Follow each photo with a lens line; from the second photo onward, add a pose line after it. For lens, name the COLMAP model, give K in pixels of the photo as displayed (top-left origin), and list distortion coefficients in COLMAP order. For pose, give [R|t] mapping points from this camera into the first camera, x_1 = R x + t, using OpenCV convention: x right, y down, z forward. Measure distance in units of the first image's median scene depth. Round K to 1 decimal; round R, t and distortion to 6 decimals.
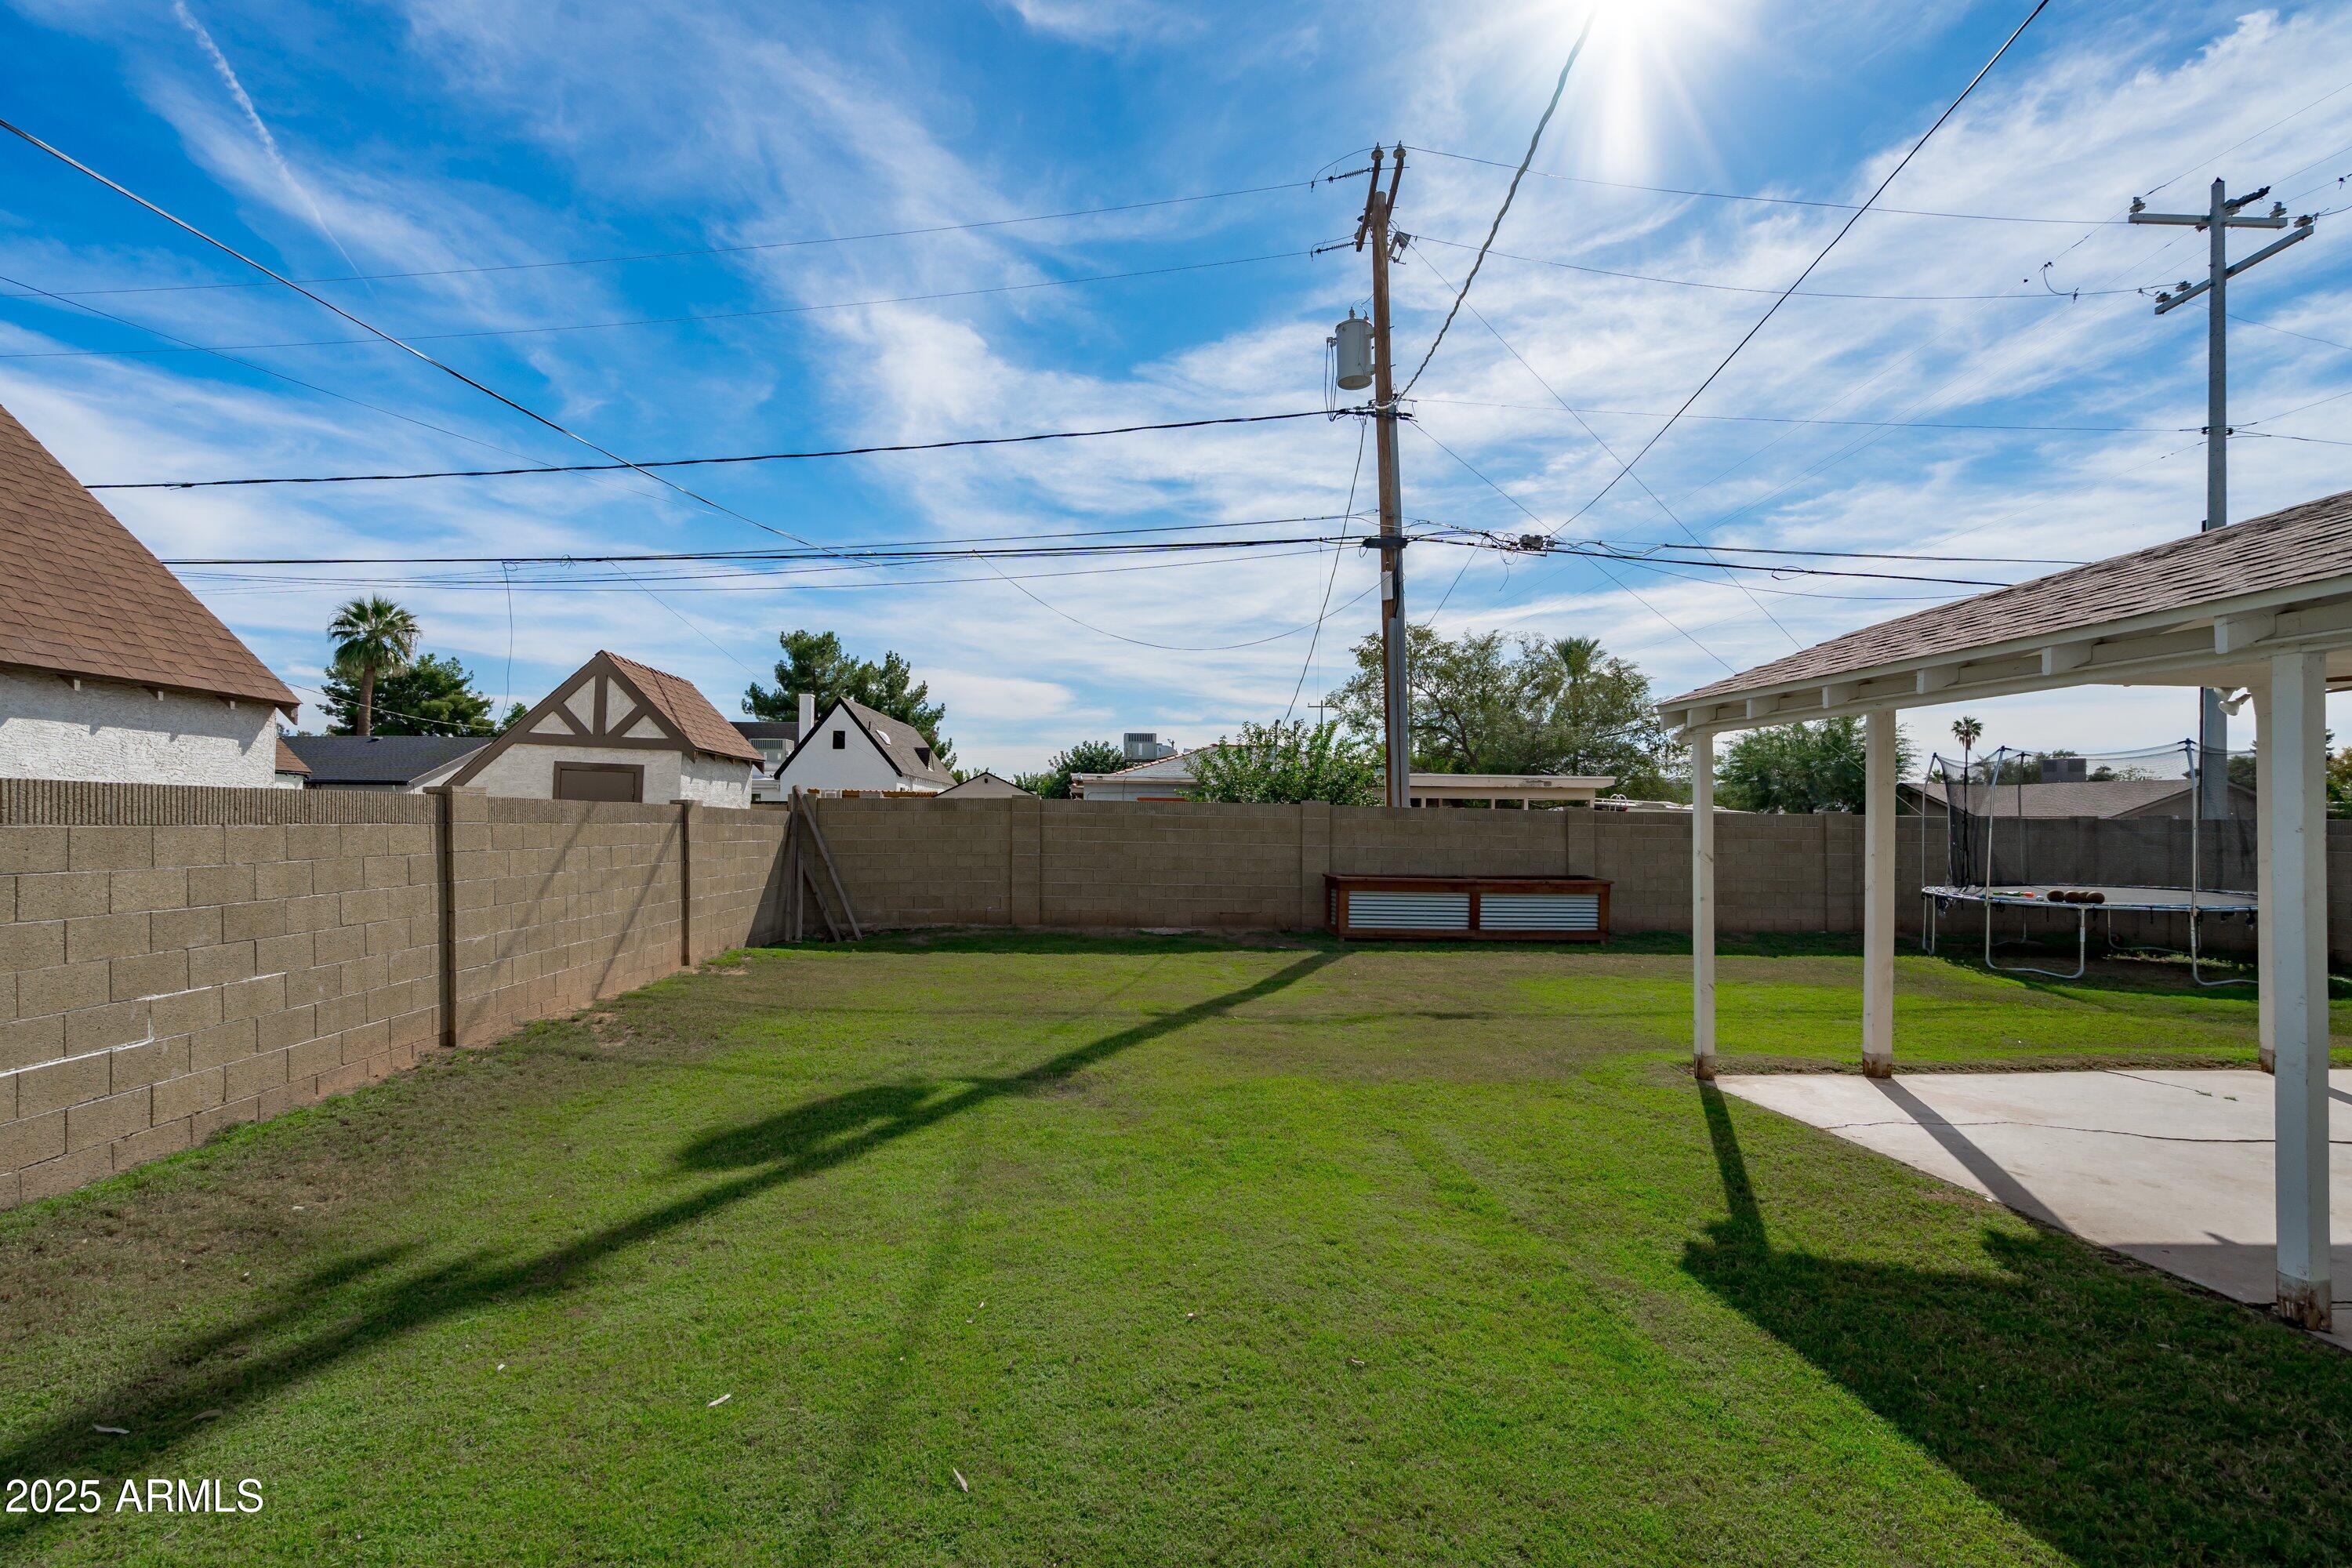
lens RADIAL K [[1059.5, 0, 1164.0], [0, 1059.5, 798.9], [0, 0, 1]] dist [-0.006564, 0.004437]
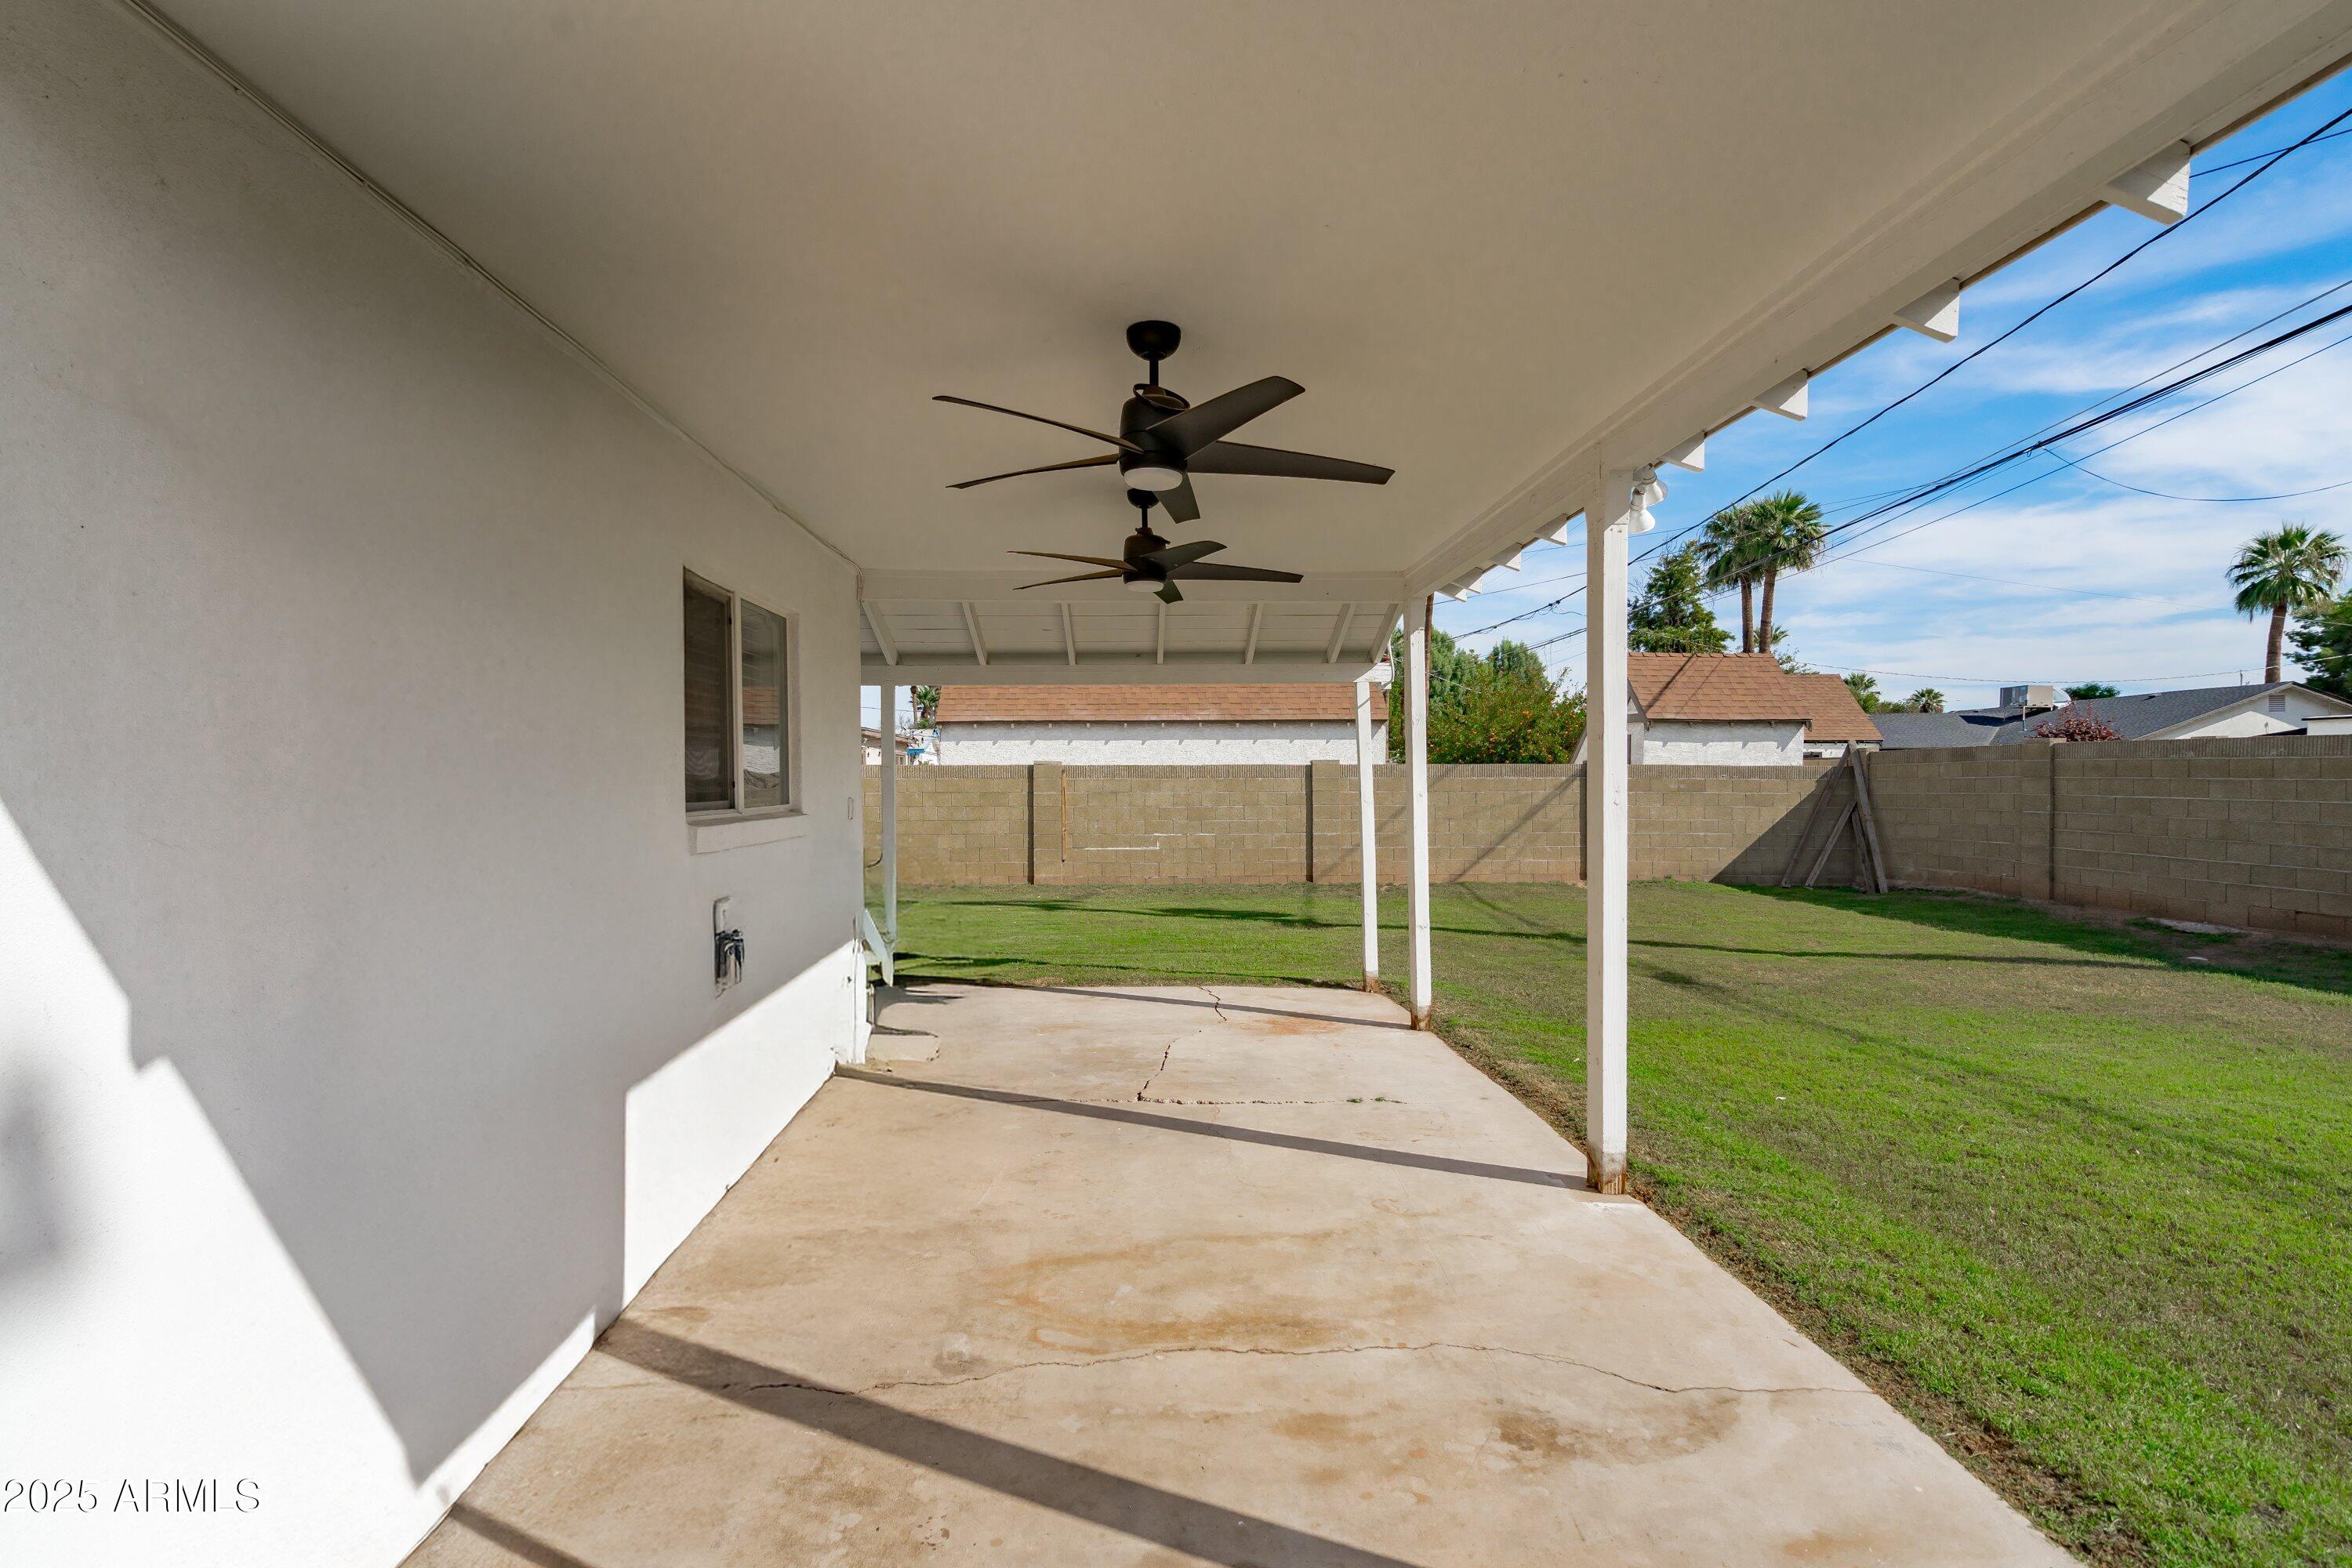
lens RADIAL K [[1109.9, 0, 1153.9], [0, 1109.9, 790.3], [0, 0, 1]] dist [0.001867, -0.000189]
pose [[-0.036409, -0.002407, -0.999334, 0.692673], [0.024316, 0.999699, -0.003294, 0.020686], [0.999041, -0.024420, -0.036340, 0.335941]]
